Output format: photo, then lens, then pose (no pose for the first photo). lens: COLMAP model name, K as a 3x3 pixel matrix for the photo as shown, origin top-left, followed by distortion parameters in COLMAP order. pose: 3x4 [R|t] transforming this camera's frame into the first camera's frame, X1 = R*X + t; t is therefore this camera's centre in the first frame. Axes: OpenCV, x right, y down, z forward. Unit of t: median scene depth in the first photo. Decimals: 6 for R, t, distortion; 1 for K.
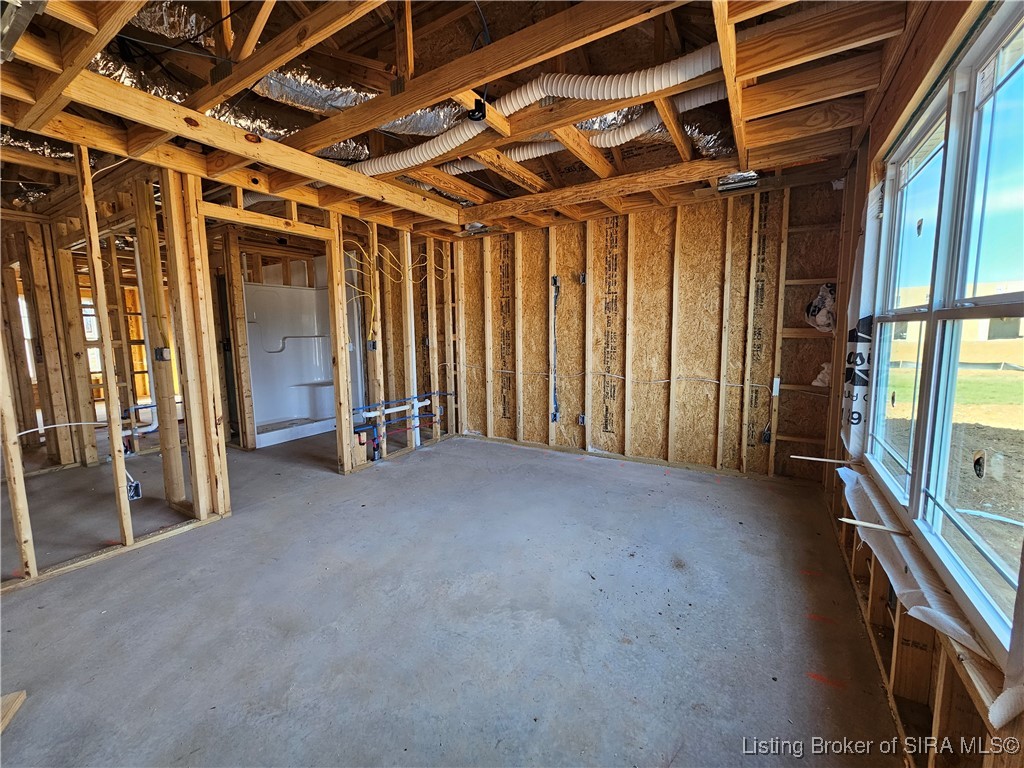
lens RADIAL K [[421.1, 0, 506.8], [0, 421.1, 378.8], [0, 0, 1]] dist [0.000144, 0.000208]
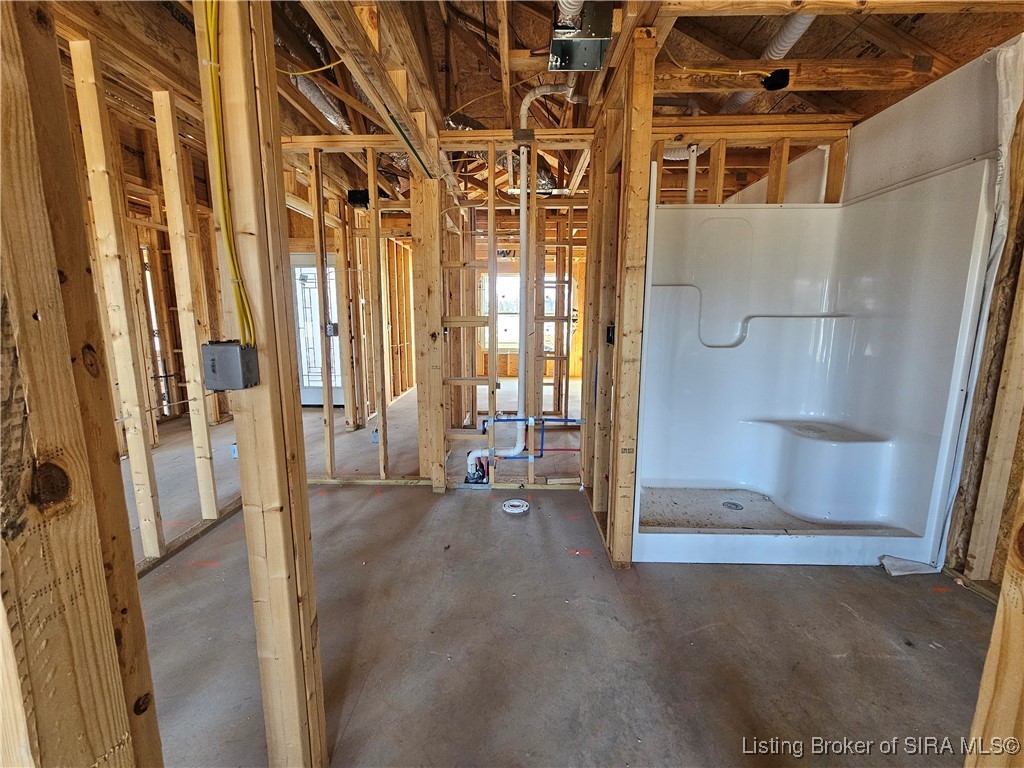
lens RADIAL K [[421.1, 0, 507.3], [0, 421.1, 377.0], [0, 0, 1]] dist [0.000144, 0.000208]
pose [[0.504007, 0.147165, -0.851070, -0.250092], [-0.105467, 0.988489, 0.108469, -0.054157], [0.857236, 0.035091, 0.513726, 0.525630]]
